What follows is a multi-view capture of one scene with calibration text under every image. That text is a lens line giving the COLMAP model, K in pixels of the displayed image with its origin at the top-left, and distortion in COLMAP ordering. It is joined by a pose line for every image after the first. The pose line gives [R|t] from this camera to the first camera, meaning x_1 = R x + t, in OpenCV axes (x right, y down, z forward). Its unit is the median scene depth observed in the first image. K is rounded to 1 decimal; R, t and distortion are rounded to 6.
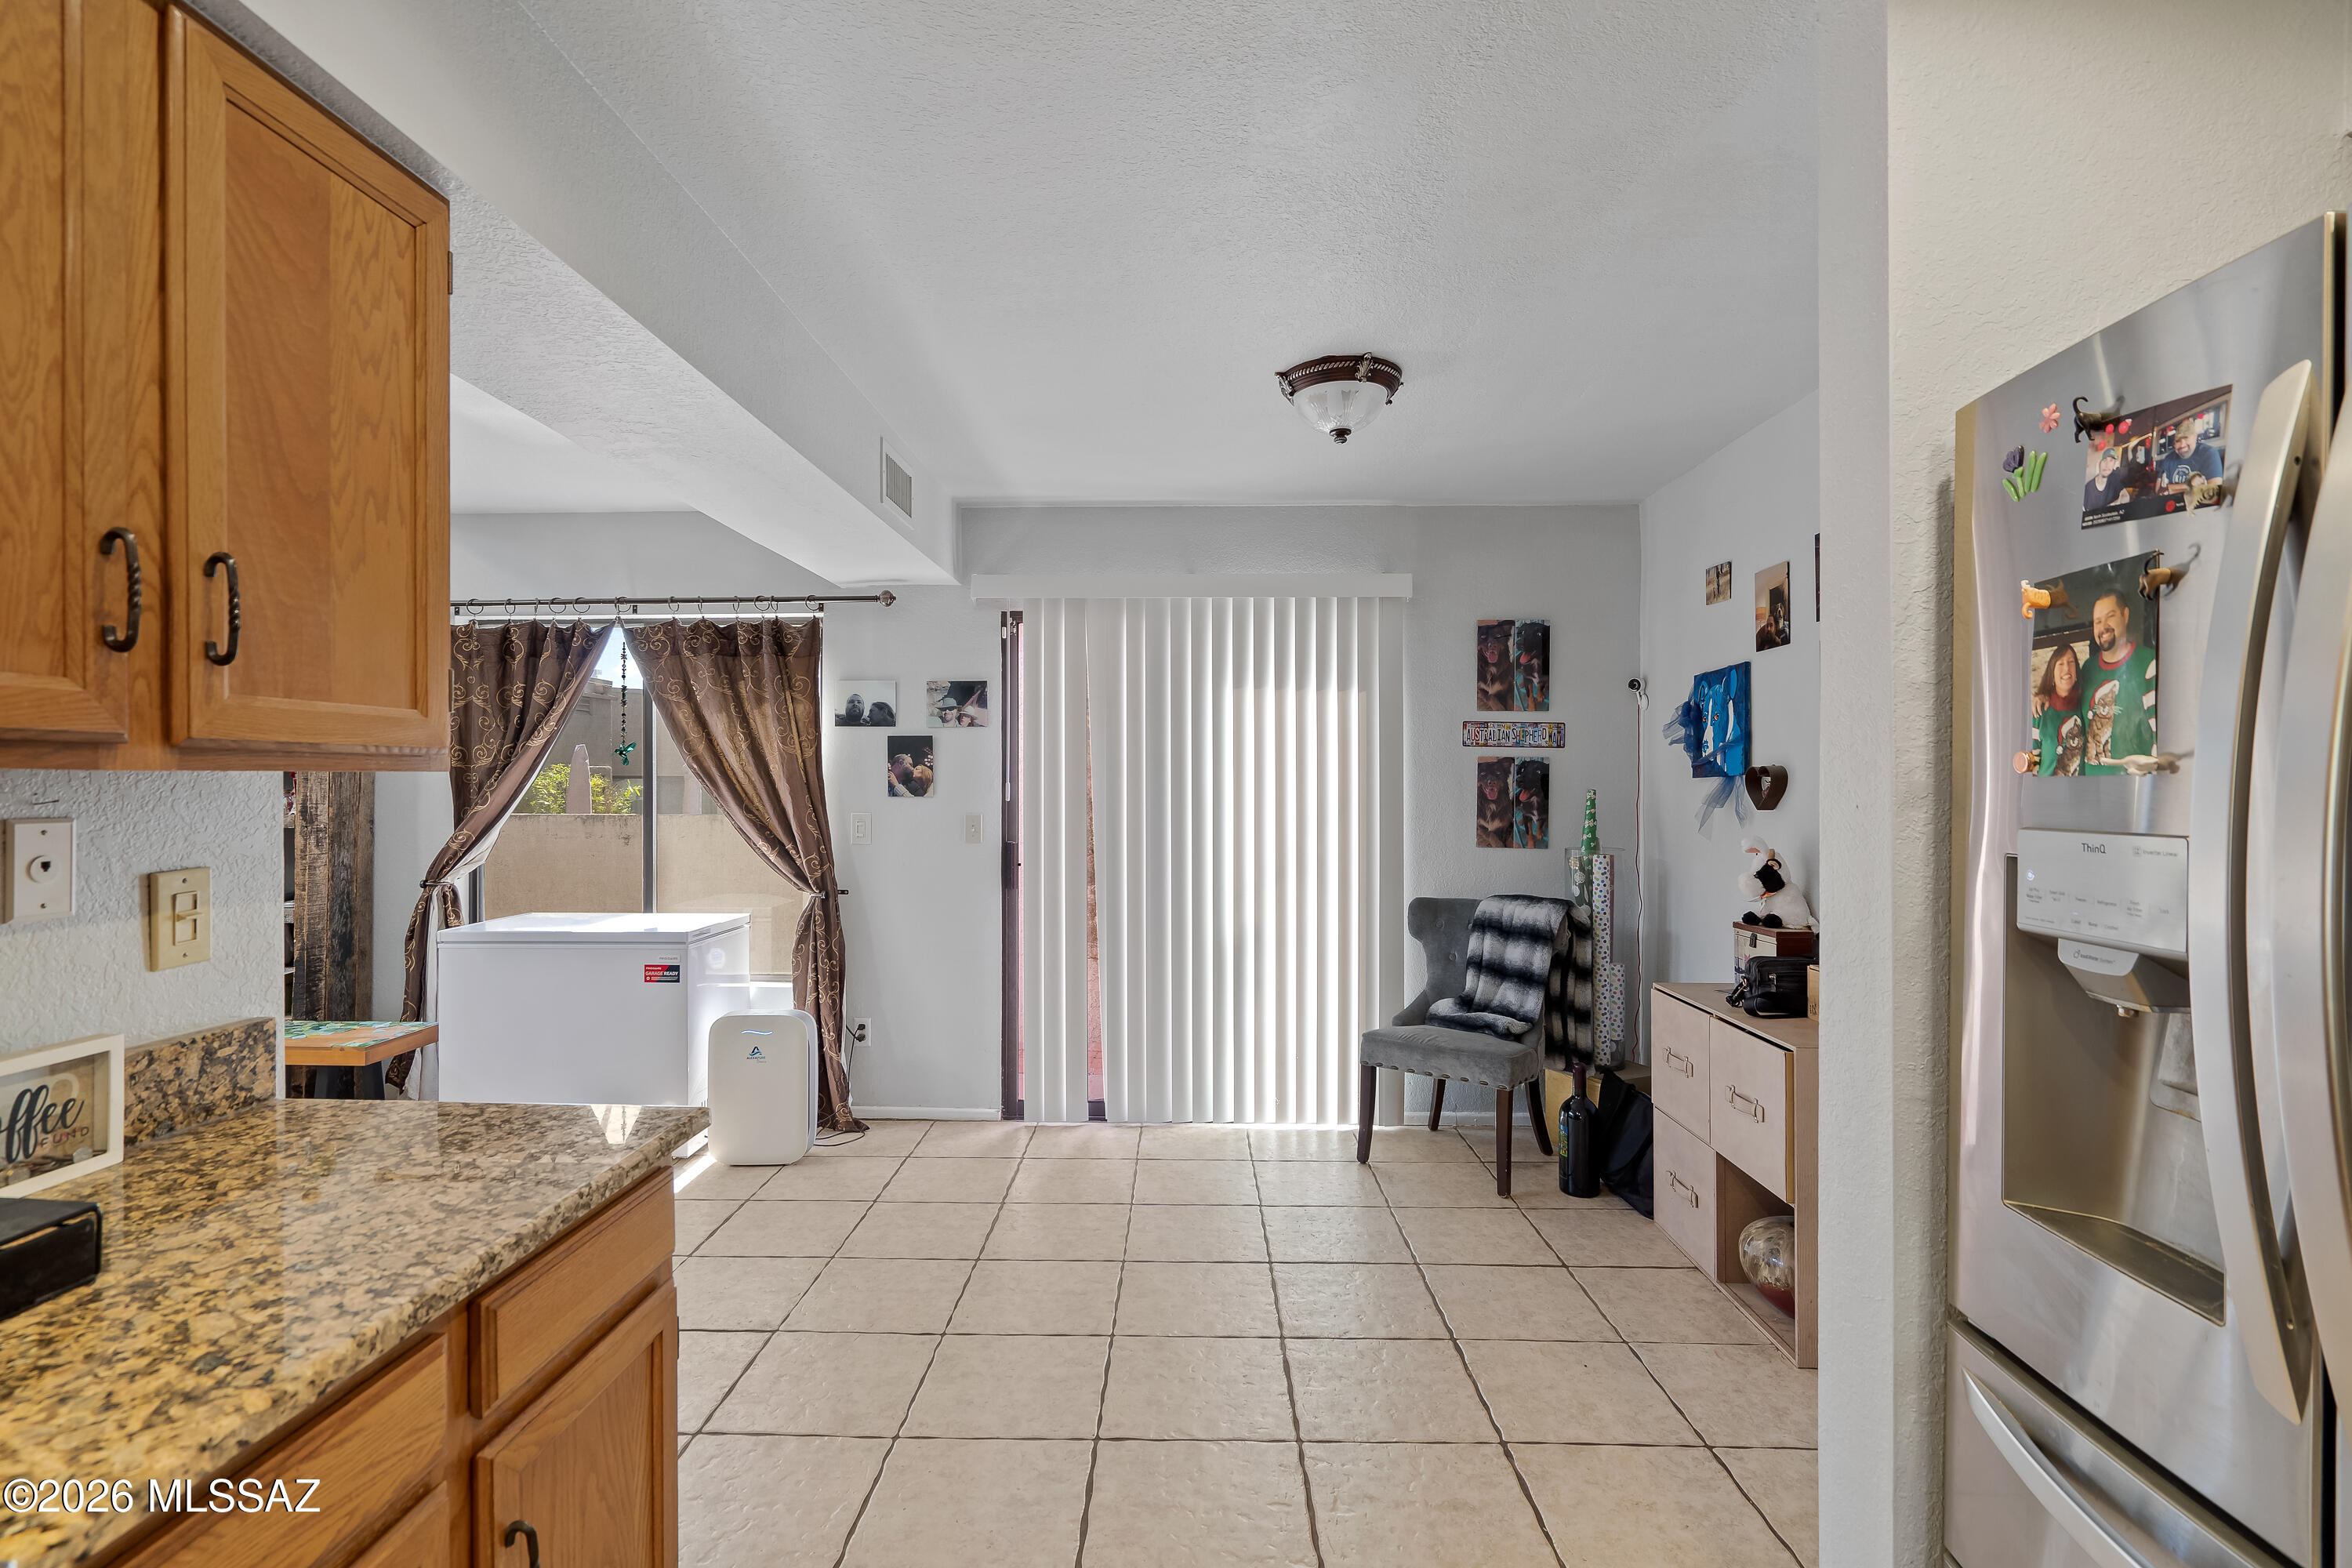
lens RADIAL K [[1067.8, 0, 1174.6], [0, 1067.8, 782.8], [0, 0, 1]] dist [-0.008863, 0.002088]
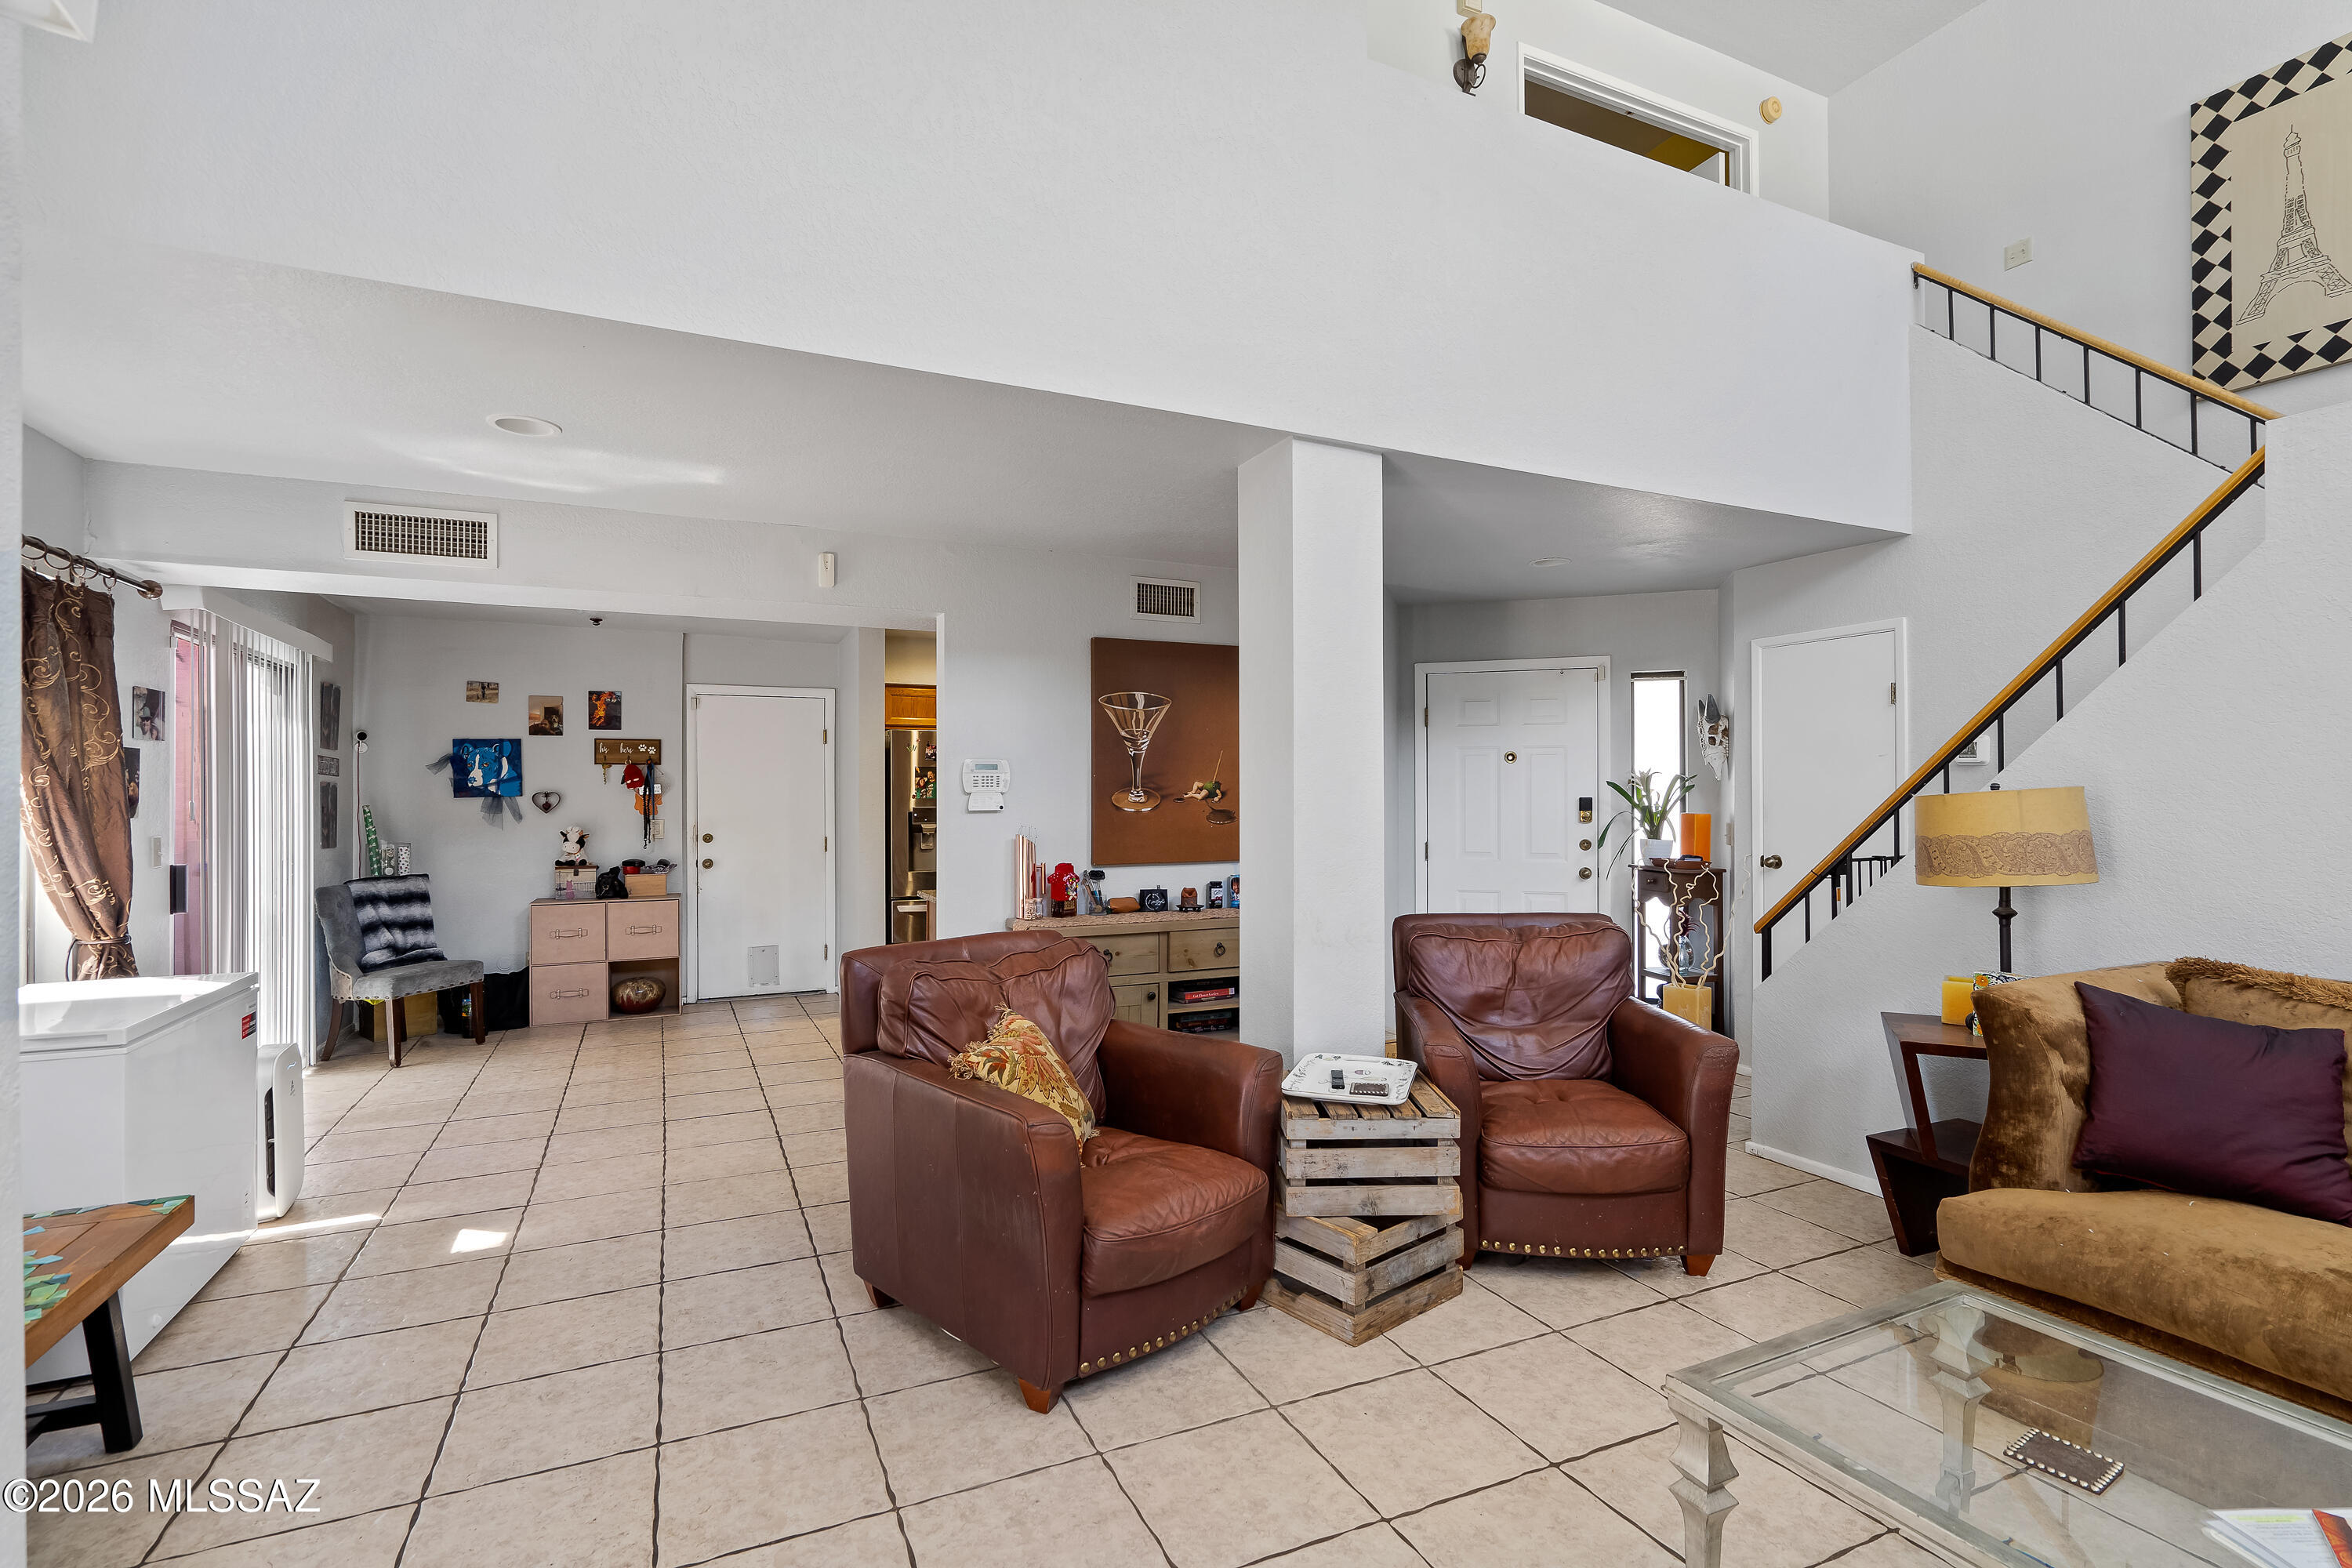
lens RADIAL K [[1067.8, 0, 1168.8], [0, 1067.8, 792.3], [0, 0, 1]] dist [-0.008863, 0.002088]
pose [[-0.446875, 0.006488, 0.894573, -1.404556], [0.003009, 0.999979, -0.005749, 0.000250], [-0.894591, 0.000123, -0.446885, 0.642688]]
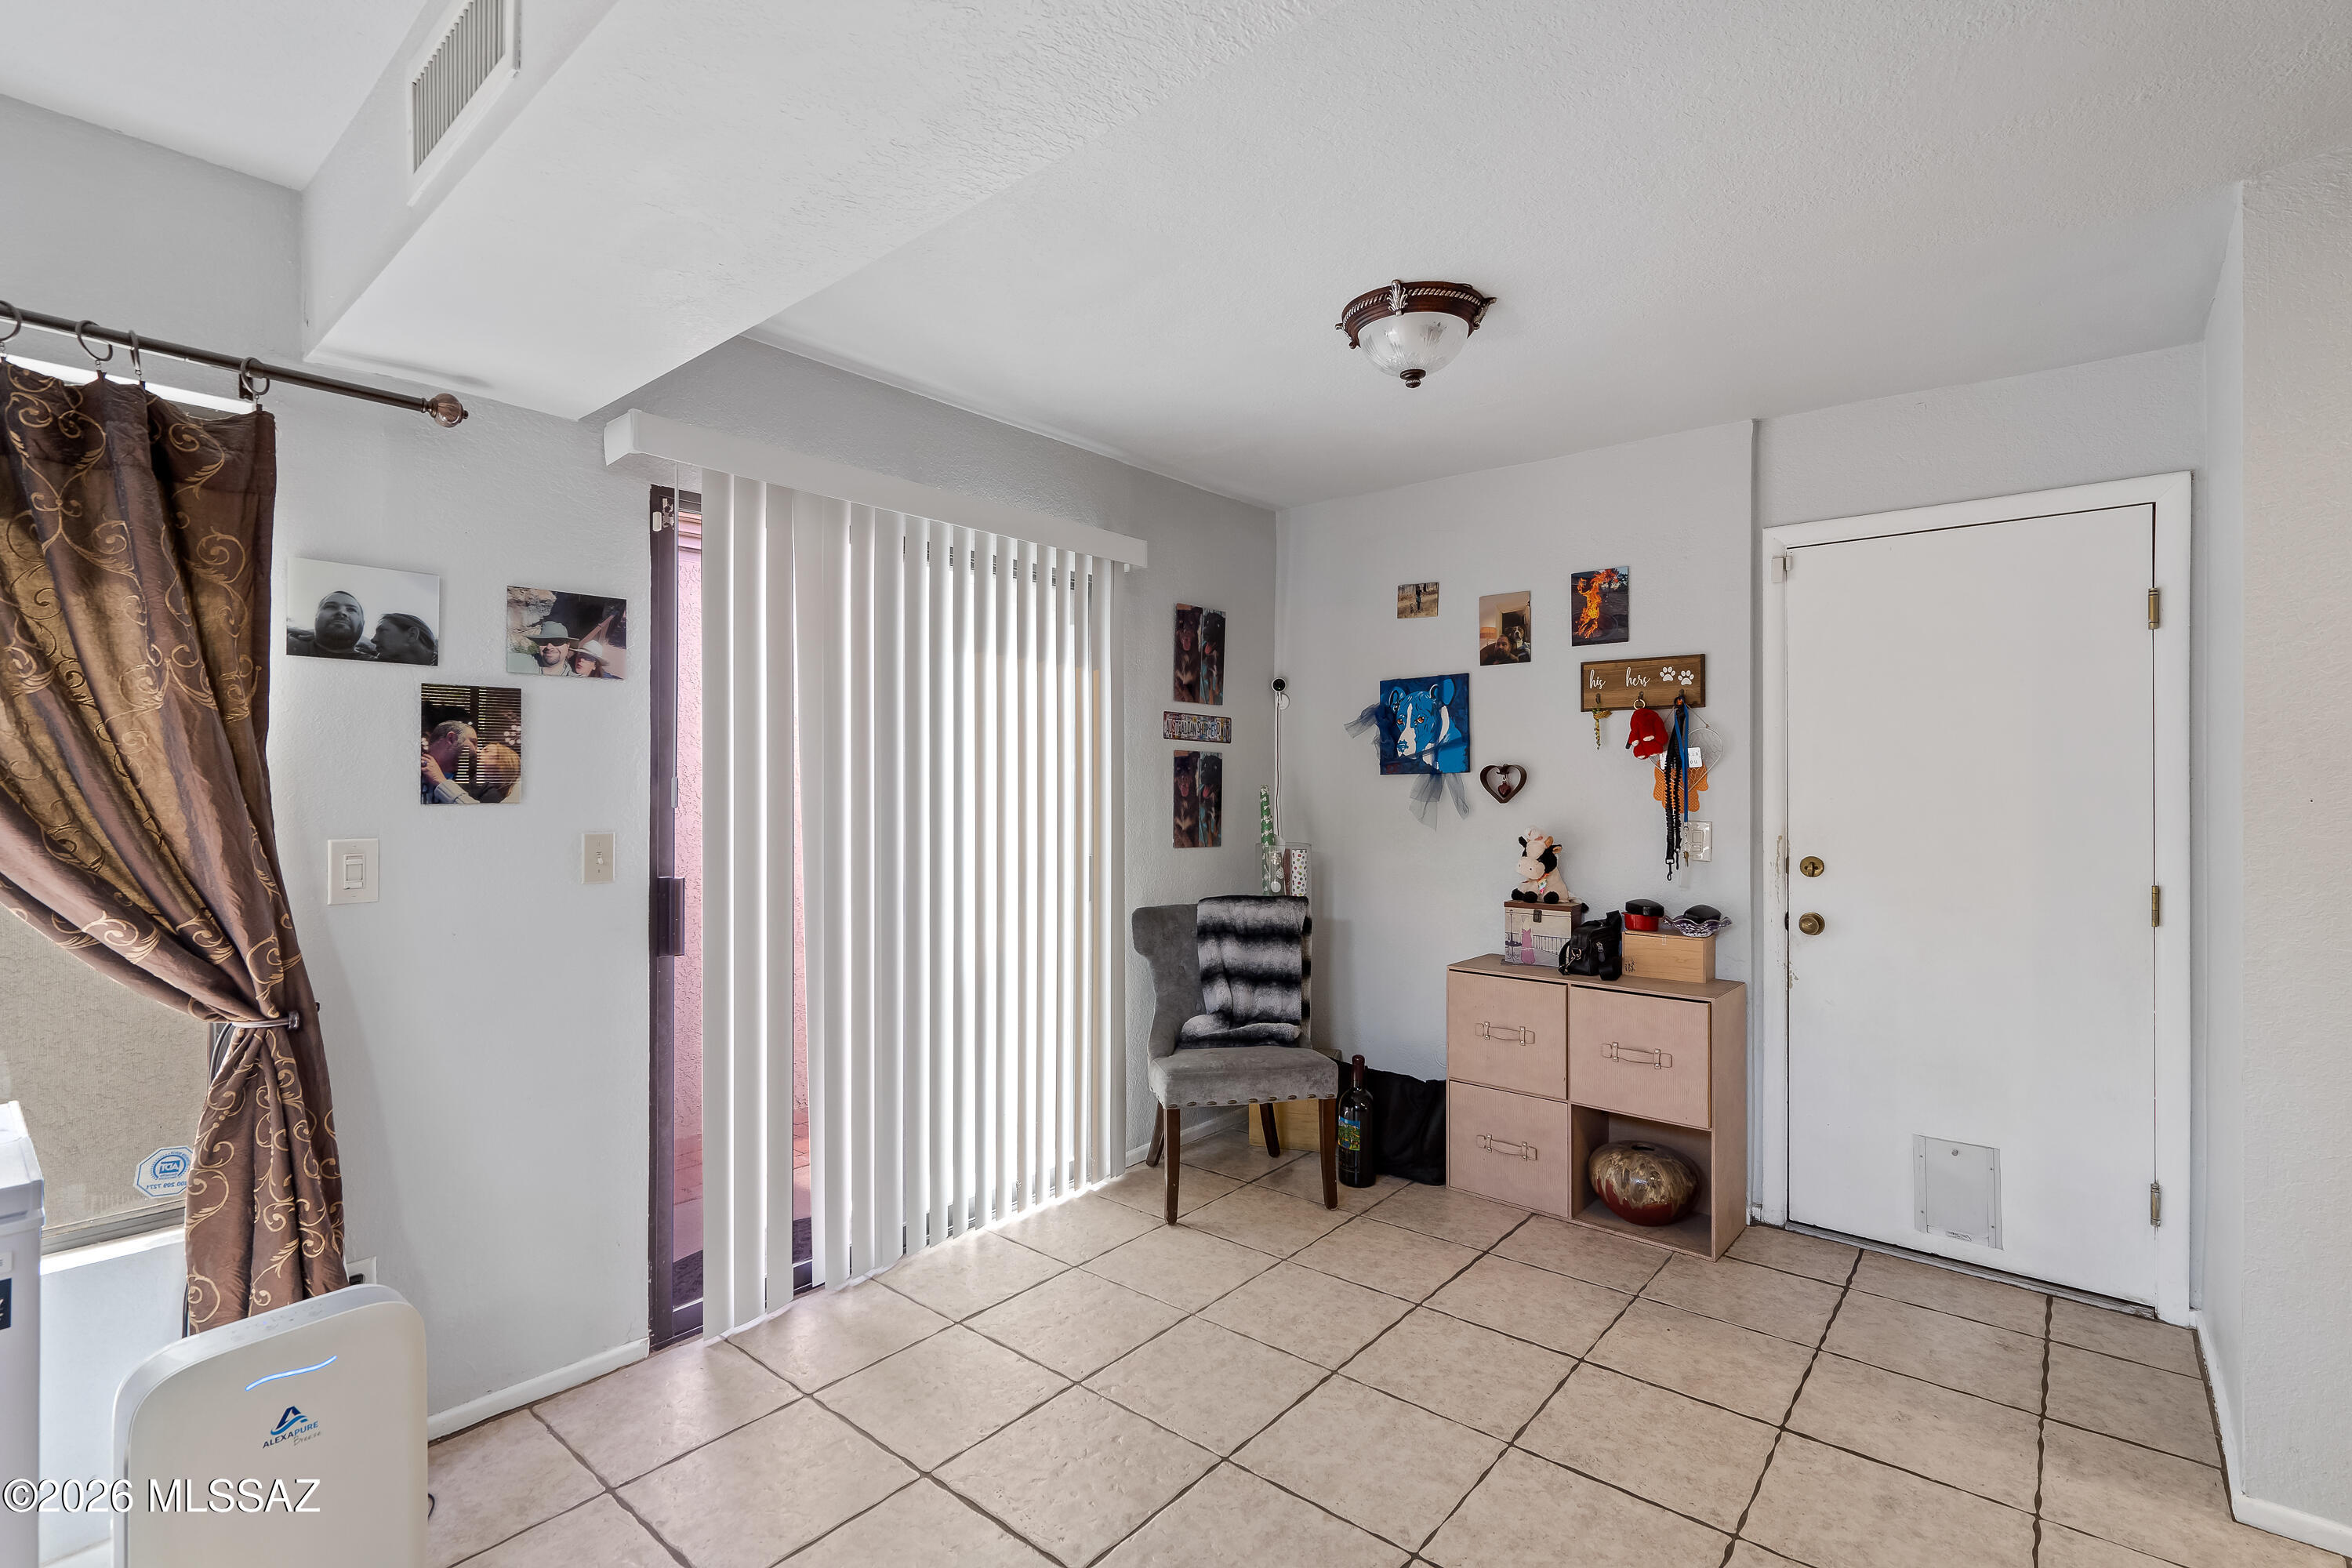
lens RADIAL K [[1067.8, 0, 1164.5], [0, 1067.8, 775.5], [0, 0, 1]] dist [-0.008863, 0.002088]
pose [[0.635062, 0.003597, 0.772453, -0.439901], [-0.003193, 0.999993, -0.002032, -0.000705], [-0.772454, -0.001175, 0.635069, 0.417822]]
